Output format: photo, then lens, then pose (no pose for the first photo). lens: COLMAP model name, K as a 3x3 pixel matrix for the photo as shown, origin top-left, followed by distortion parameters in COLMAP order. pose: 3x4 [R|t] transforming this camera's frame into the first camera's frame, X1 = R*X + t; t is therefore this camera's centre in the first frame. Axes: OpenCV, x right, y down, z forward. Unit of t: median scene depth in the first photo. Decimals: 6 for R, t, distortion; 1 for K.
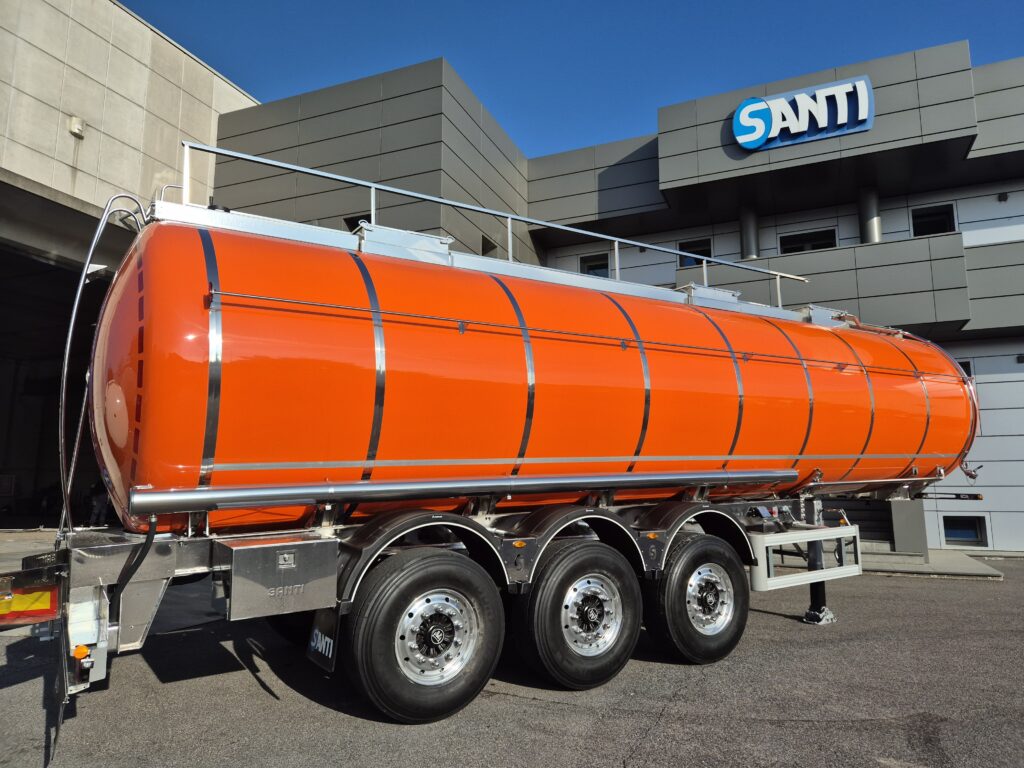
lens RADIAL K [[684.3, 0, 518.2], [0, 684.3, 388.4], [0, 0, 1]] dist [0.068283, -0.046699]
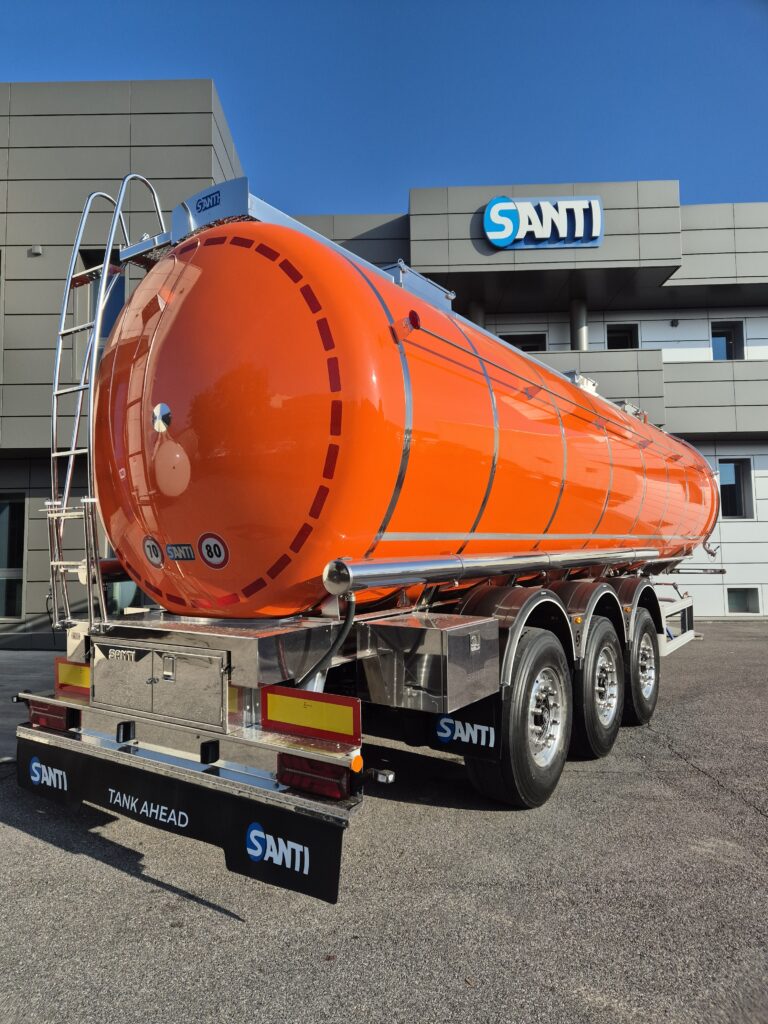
lens RADIAL K [[684.3, 0, 371.8], [0, 684.3, 519.7], [0, 0, 1]] dist [0.068283, -0.046699]
pose [[0.928384, 0.017768, 0.371197, -0.231816], [-0.042712, 0.997339, 0.059087, 0.013579], [-0.369159, -0.070710, 0.926672, 0.074049]]
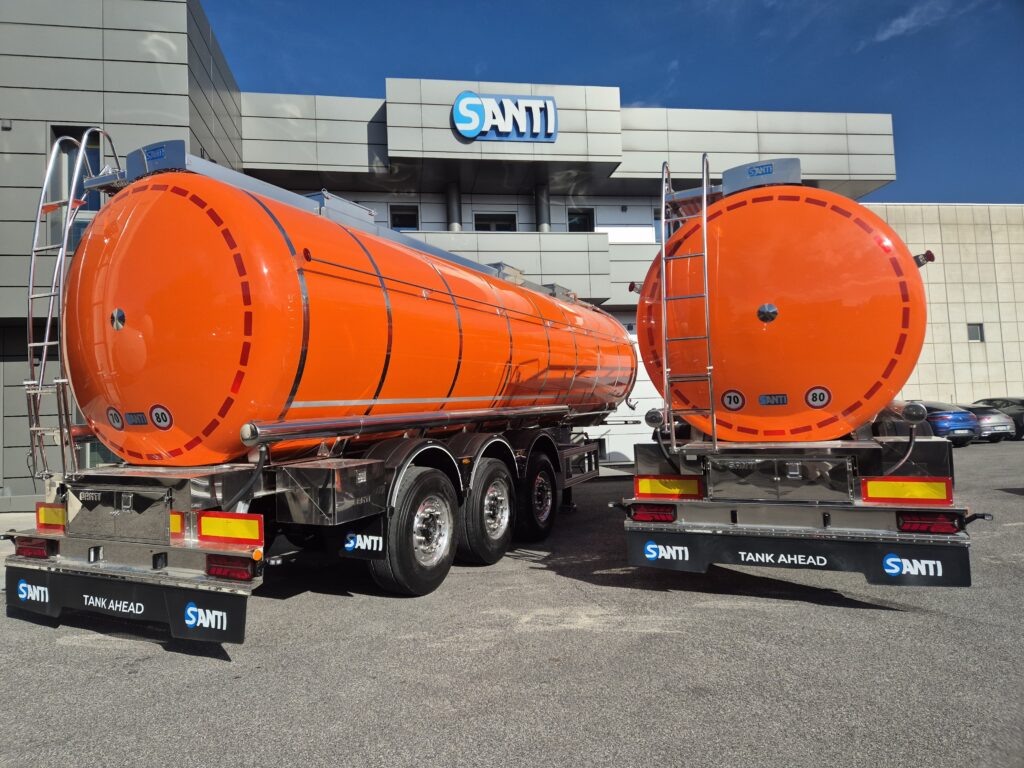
lens RADIAL K [[684.3, 0, 505.3], [0, 684.3, 391.5], [0, 0, 1]] dist [0.068283, -0.046699]
pose [[0.854129, -0.003212, 0.520052, -0.225386], [-0.040586, 0.996520, 0.072812, -0.003928], [-0.518476, -0.083298, 0.851026, -0.064373]]
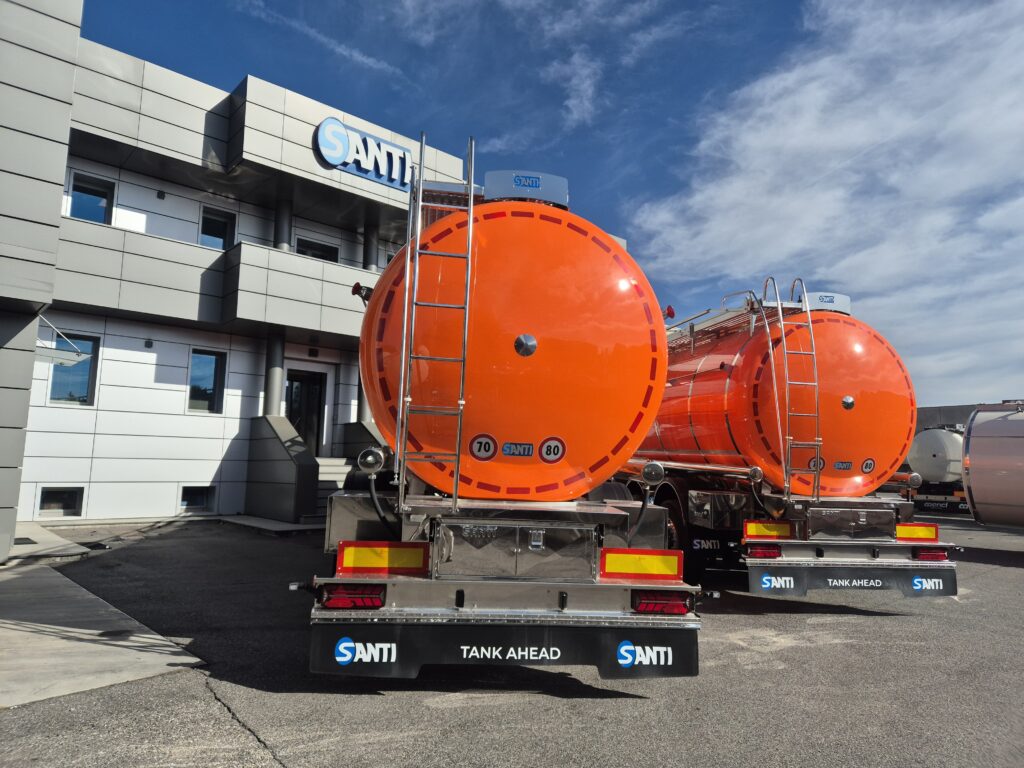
lens RADIAL K [[684.3, 0, 509.1], [0, 684.3, 384.5], [0, 0, 1]] dist [0.068283, -0.046699]
pose [[0.430285, 0.119174, 0.894792, -0.519815], [-0.150265, 0.986873, -0.059179, 0.034703], [-0.890099, -0.108992, 0.442544, 0.209657]]
